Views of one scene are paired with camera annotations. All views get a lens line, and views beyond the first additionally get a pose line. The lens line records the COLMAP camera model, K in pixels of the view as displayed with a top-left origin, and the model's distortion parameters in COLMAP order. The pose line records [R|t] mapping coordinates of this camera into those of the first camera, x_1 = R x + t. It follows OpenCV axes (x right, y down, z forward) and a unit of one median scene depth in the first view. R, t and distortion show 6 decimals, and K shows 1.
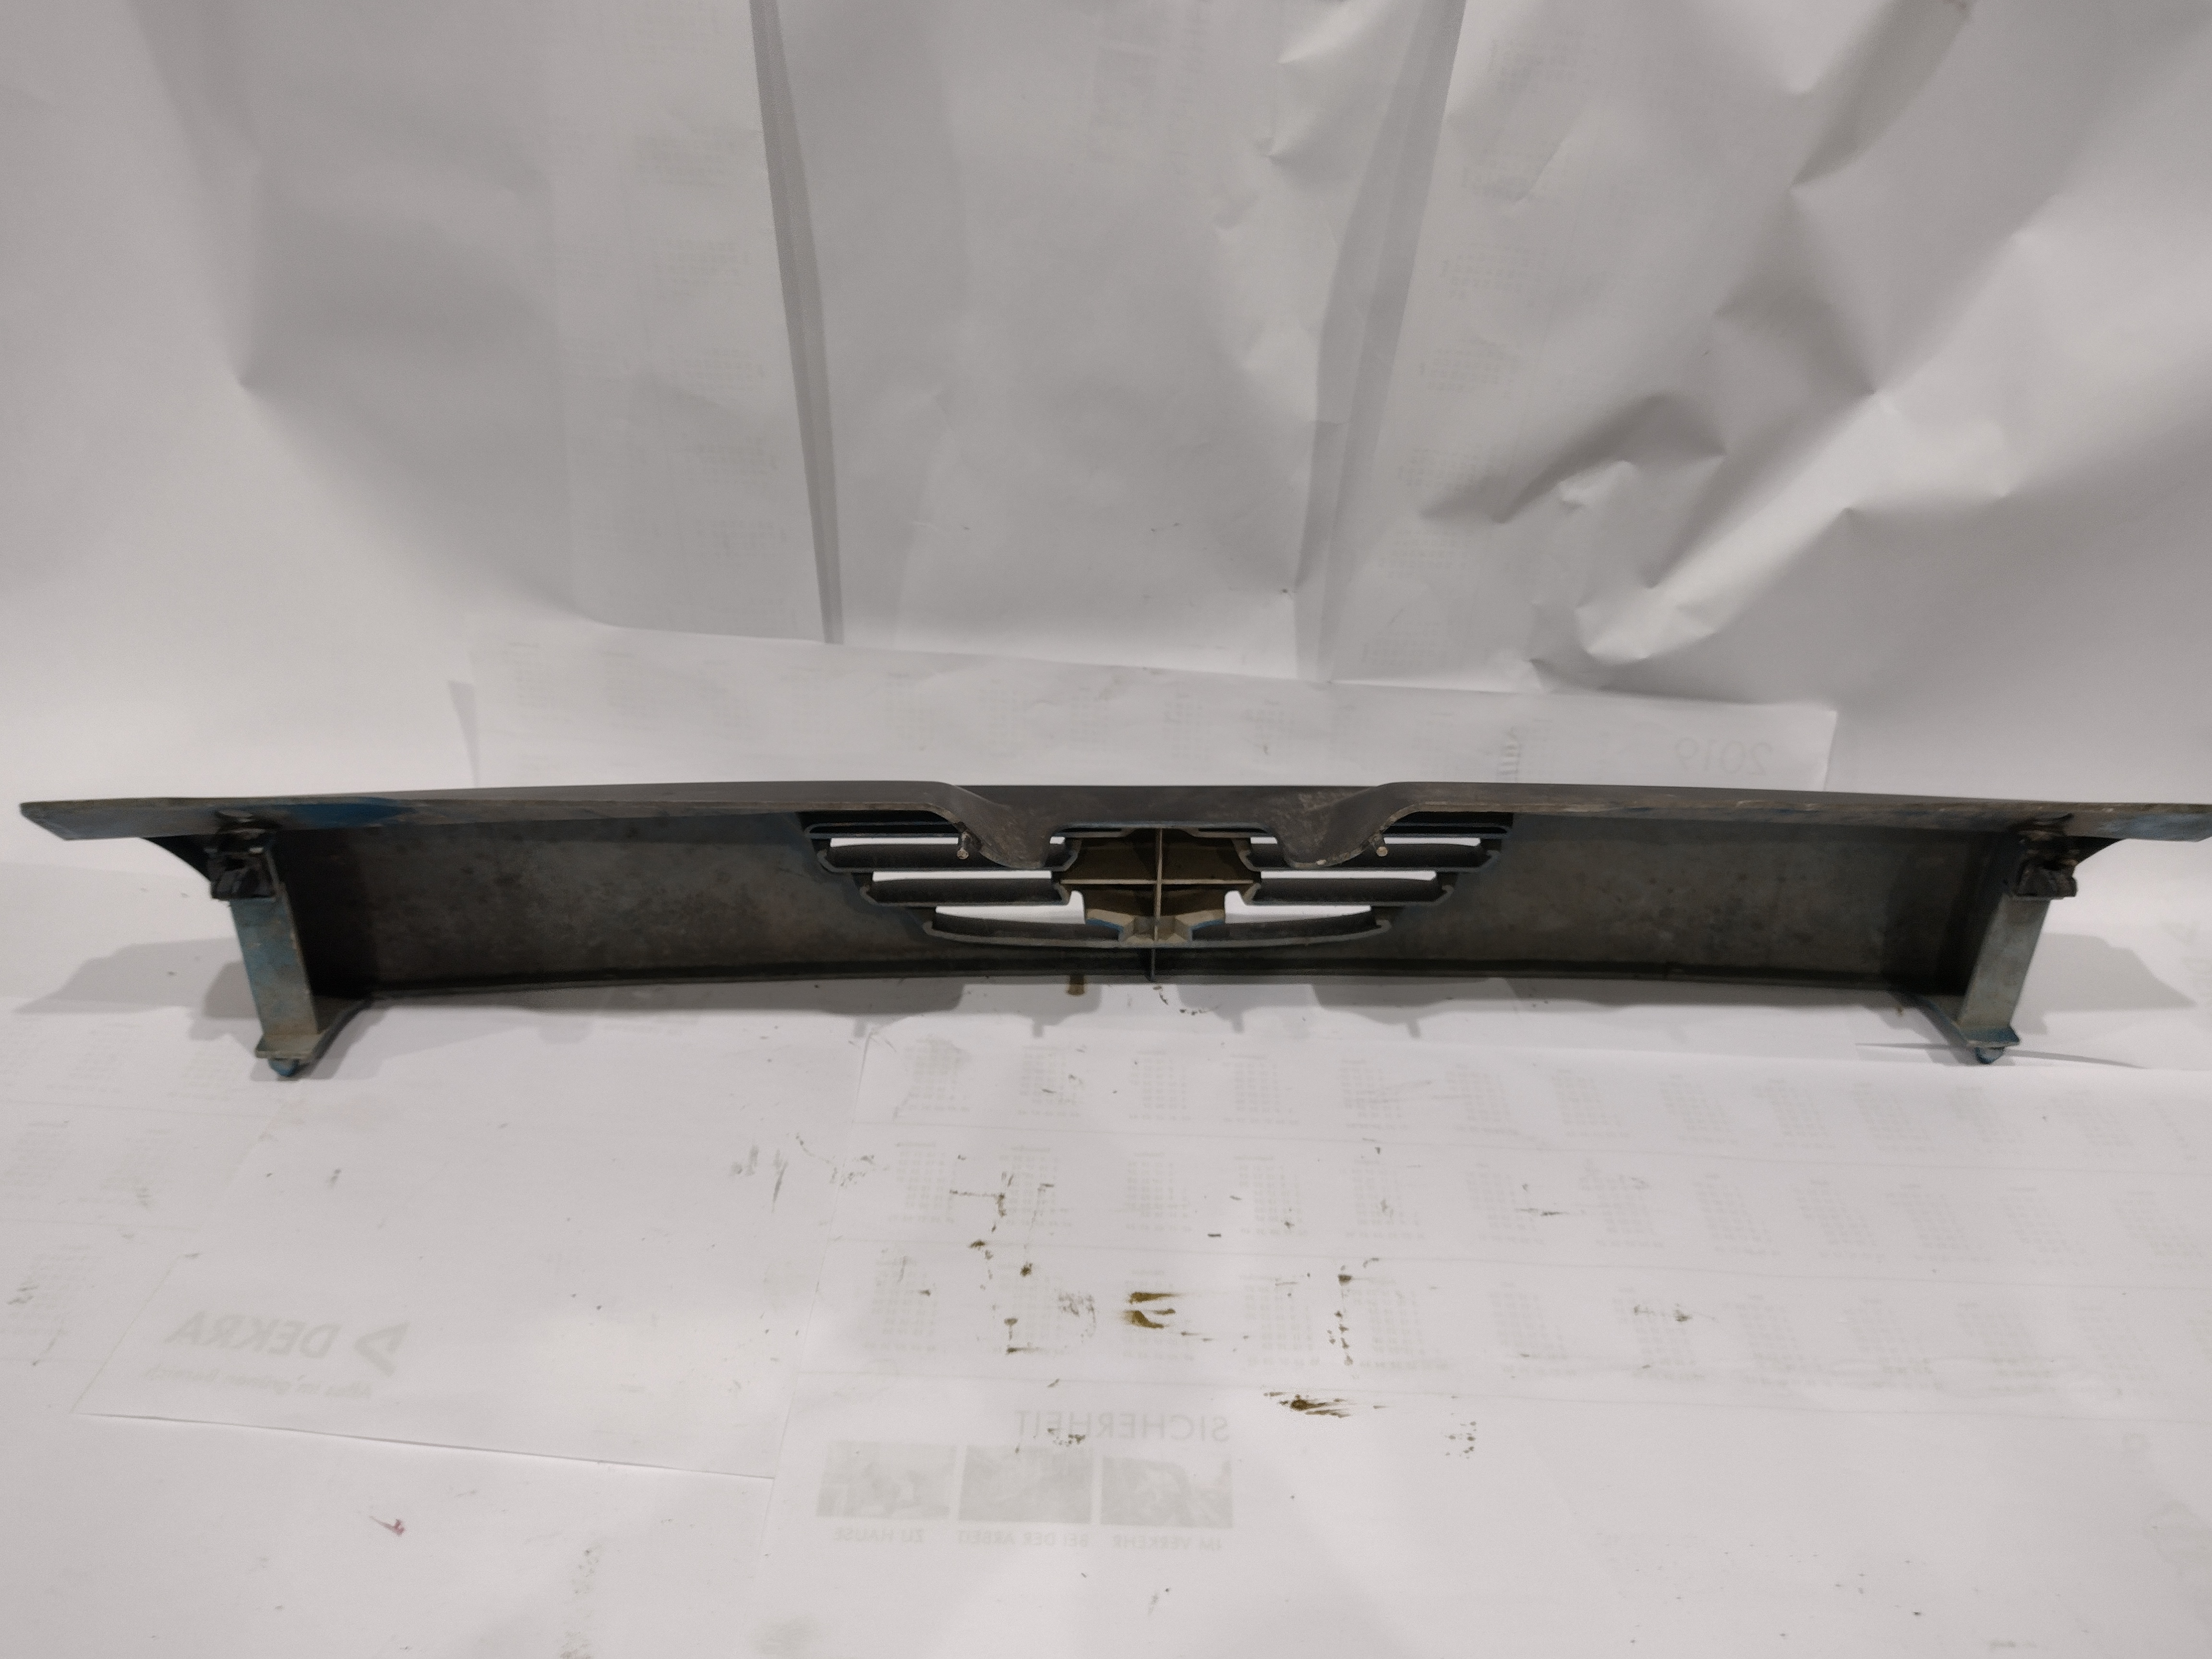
lens RADIAL K [[1717.4, 0, 1139.5], [0, 1717.4, 816.7], [0, 0, 1]] dist [0.115788, -0.259450]
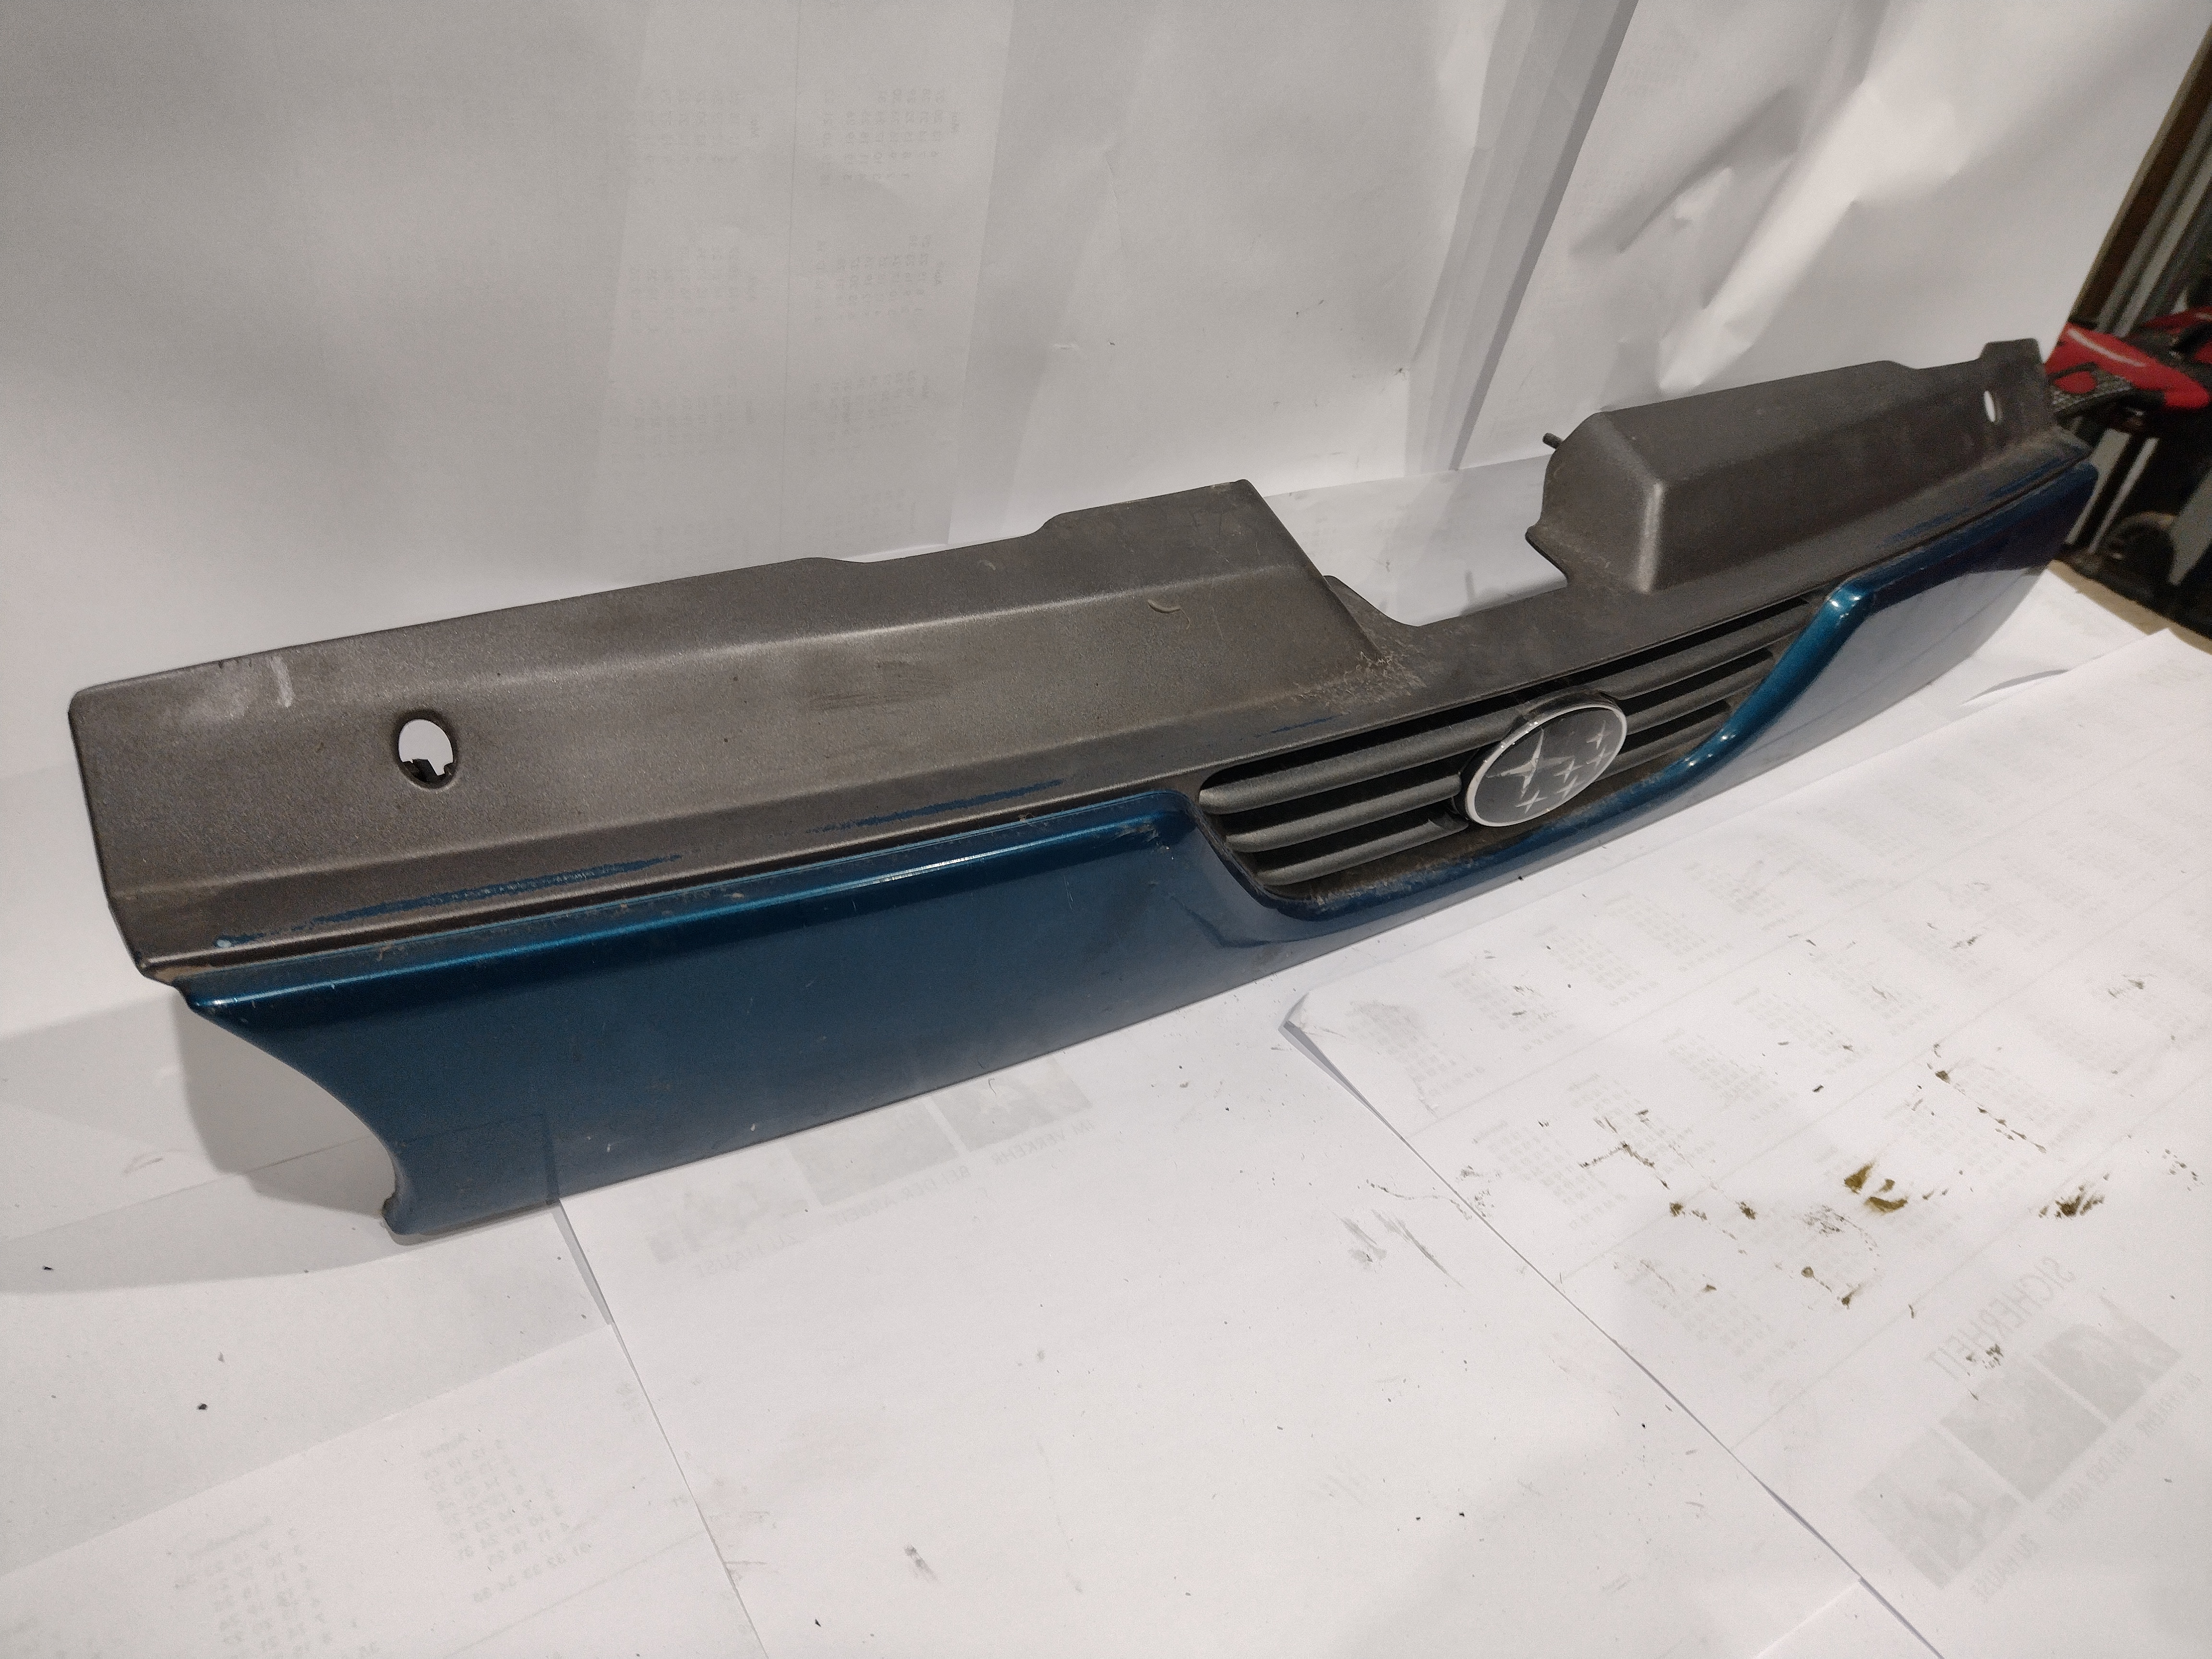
lens RADIAL K [[1650.0, 0, 1106.0], [0, 1650.0, 829.5], [0, 0, 1]] dist [0.079681, -0.153455]
pose [[0.788246, -0.293000, 0.541128, -0.632497], [0.232628, 0.955994, 0.178771, -0.113244], [-0.569695, -0.015034, 0.821719, 0.494333]]
